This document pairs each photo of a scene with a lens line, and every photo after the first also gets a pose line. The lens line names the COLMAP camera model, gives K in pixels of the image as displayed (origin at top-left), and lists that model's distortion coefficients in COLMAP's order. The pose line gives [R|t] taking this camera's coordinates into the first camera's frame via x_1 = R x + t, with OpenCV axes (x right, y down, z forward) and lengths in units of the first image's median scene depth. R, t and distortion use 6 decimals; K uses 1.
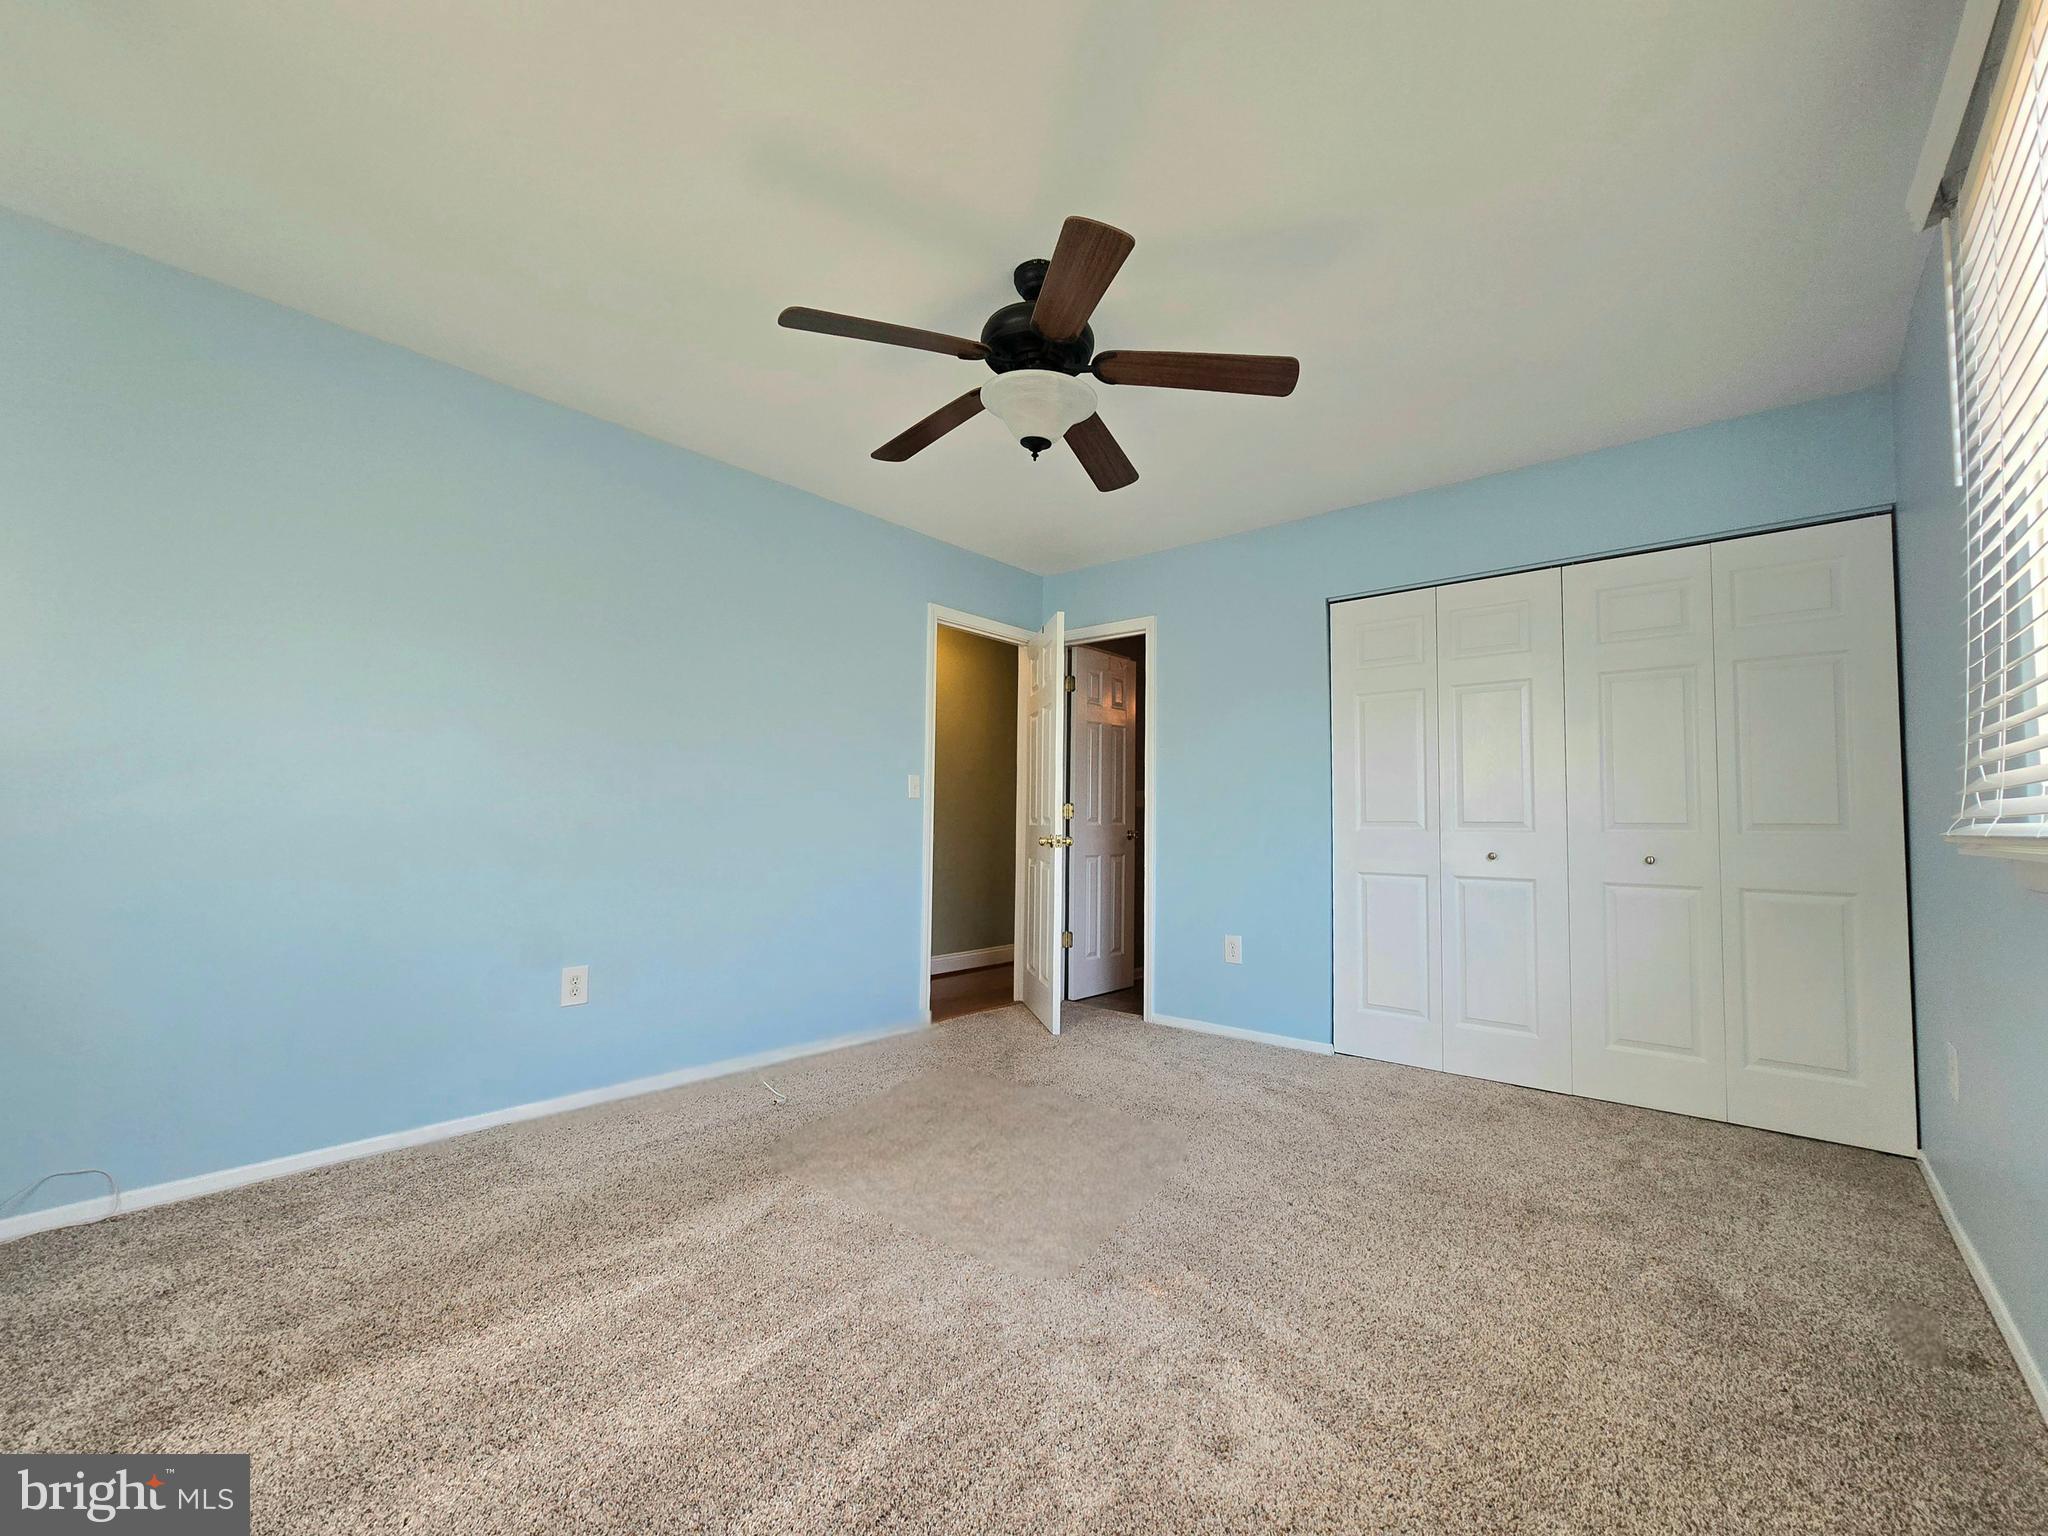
lens RADIAL K [[870.1, 0, 1022.7], [0, 870.1, 774.1], [0, 0, 1]] dist [-0.000025, 0.000078]
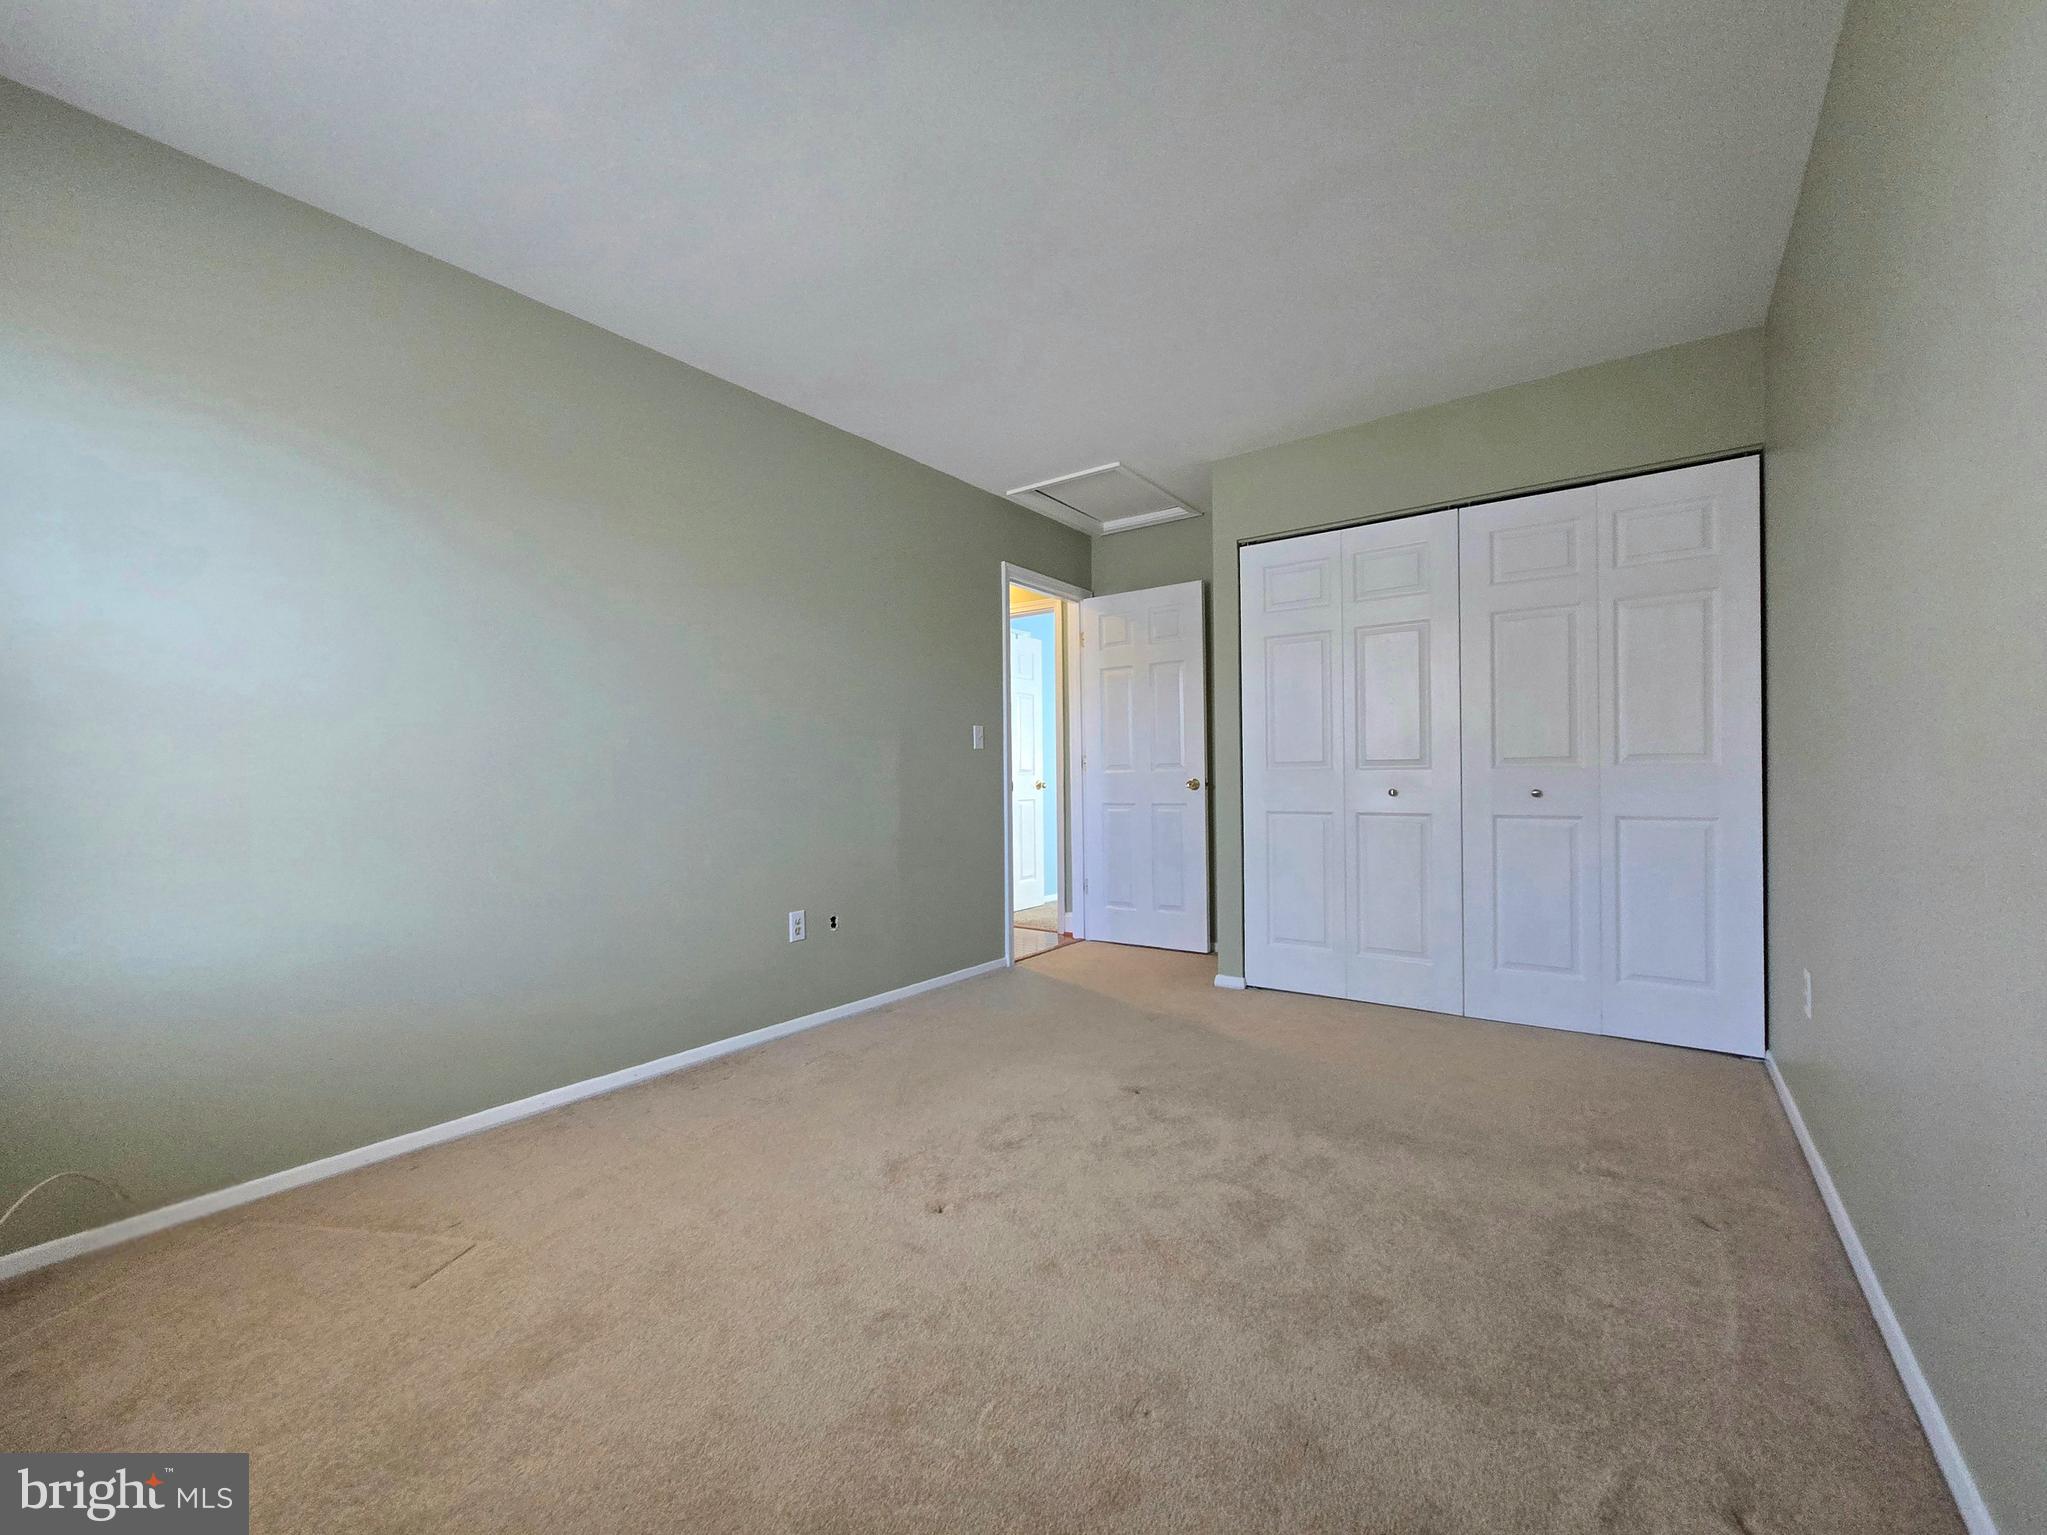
lens RADIAL K [[894.0, 0, 1017.0], [0, 894.0, 780.1], [0, 0, 1]] dist [-0.000967, -0.000289]
pose [[0.997719, -0.026429, 0.062115, 0.032419], [0.022288, 0.997542, 0.066433, -0.001467], [-0.063718, -0.064897, 0.995856, -0.029314]]
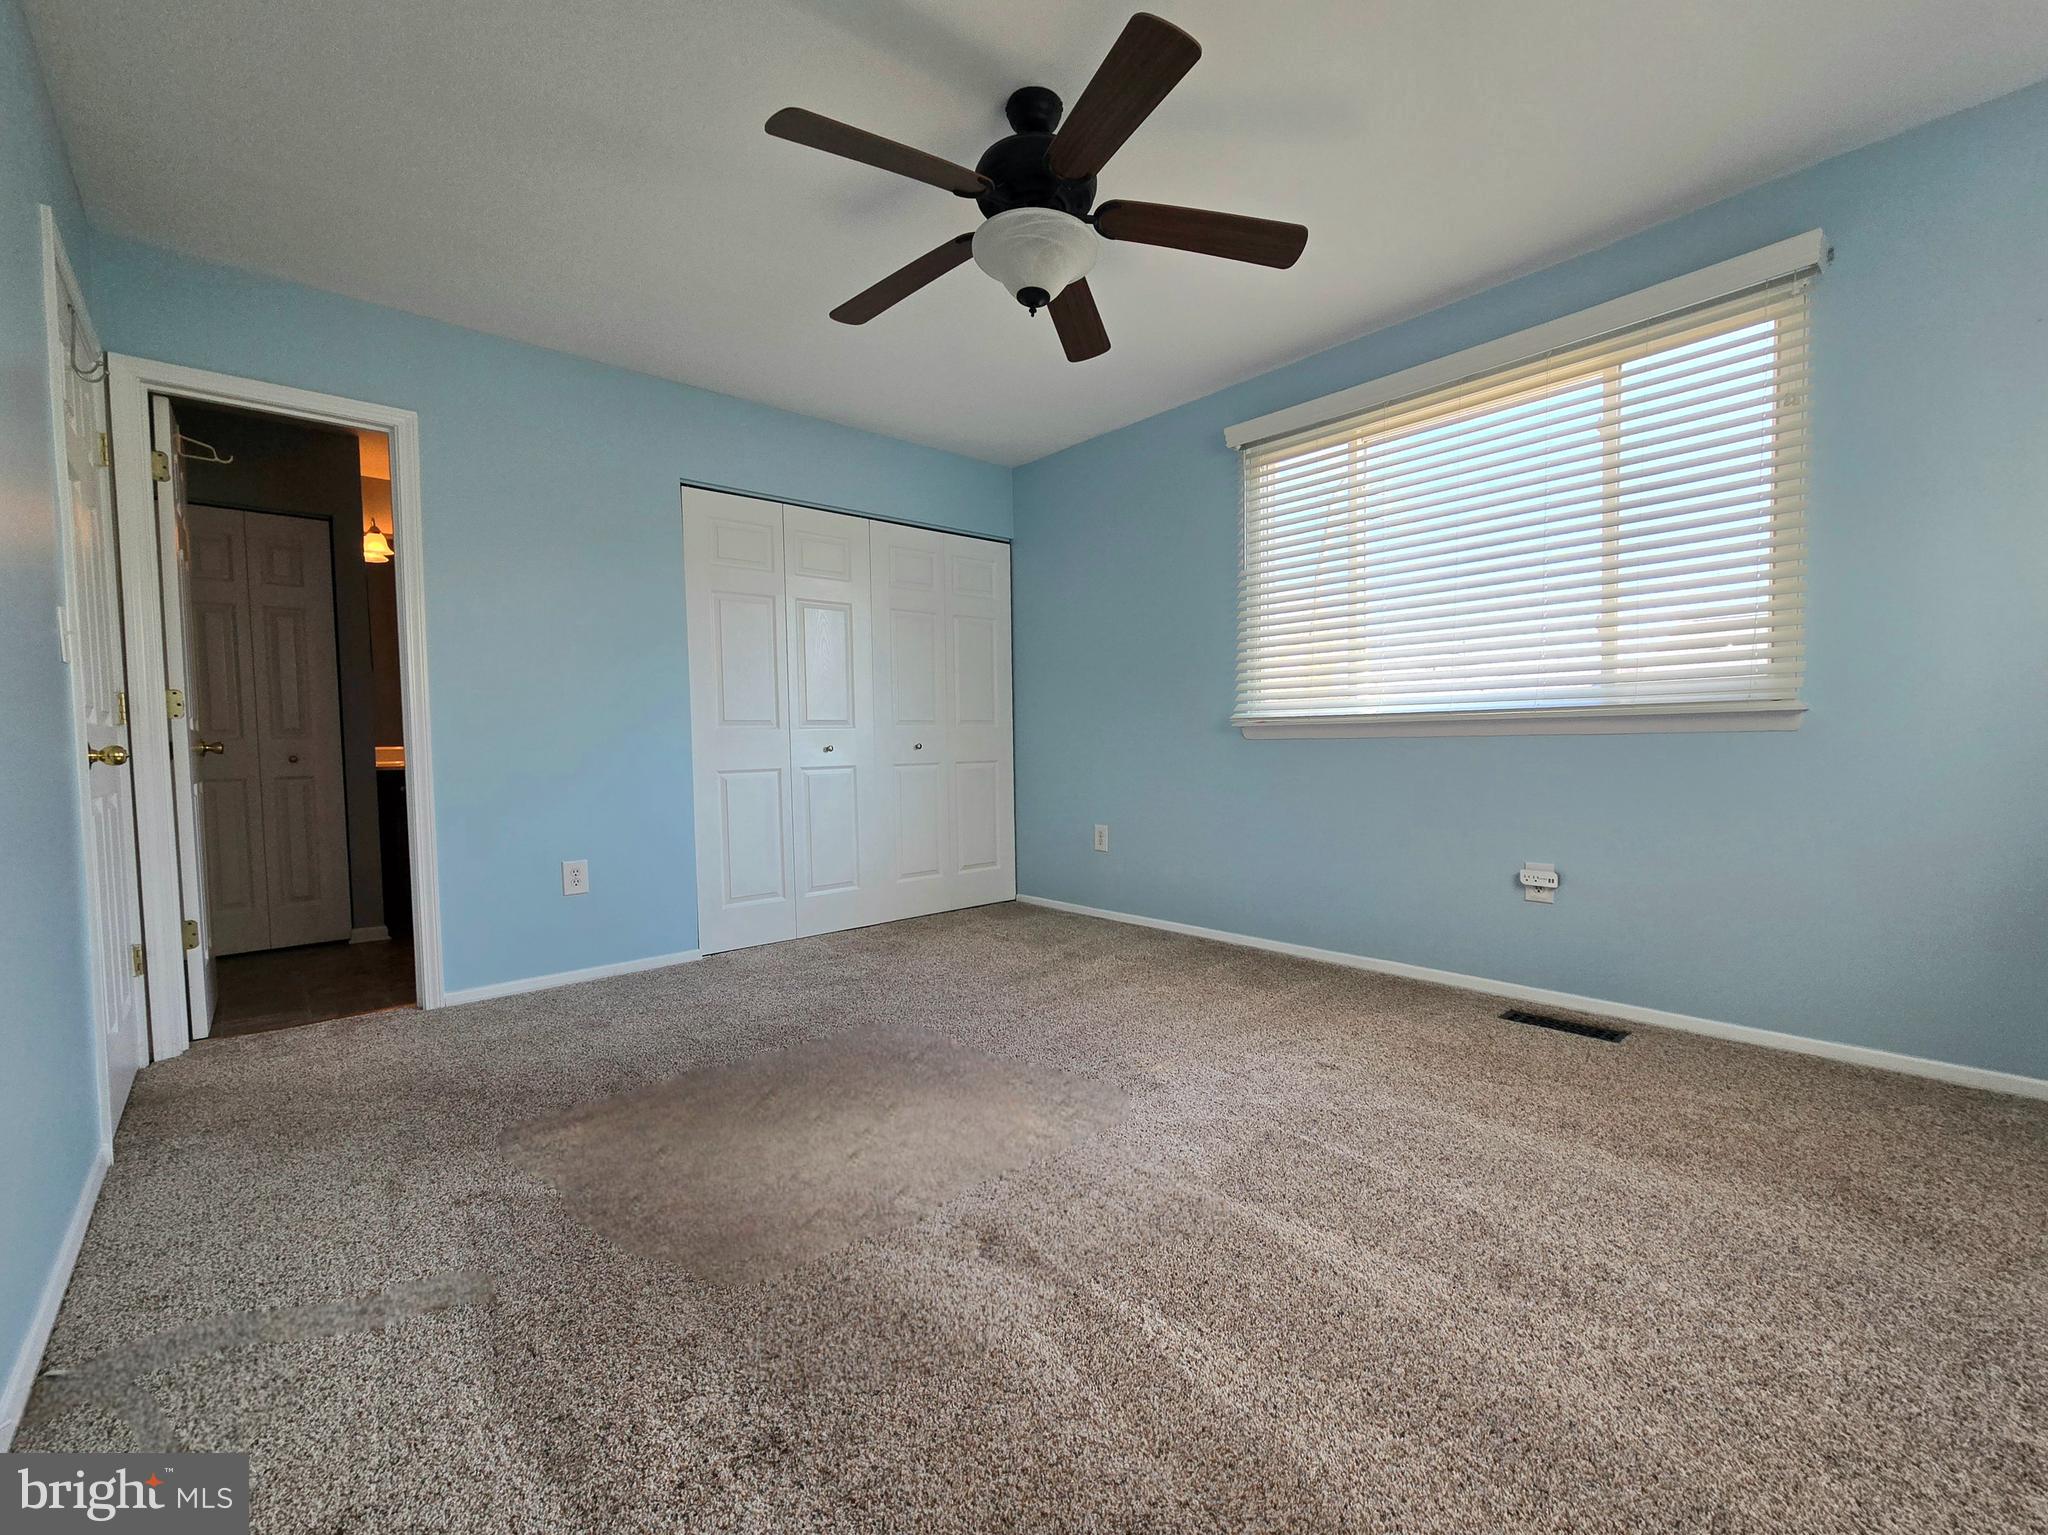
lens RADIAL K [[870.1, 0, 1022.7], [0, 870.1, 773.6], [0, 0, 1]] dist [-0.000025, 0.000078]
pose [[0.137892, -0.055015, 0.988918, -0.707866], [-0.035832, 0.997525, 0.060490, 0.052664], [-0.989799, -0.043776, 0.135579, 0.656507]]
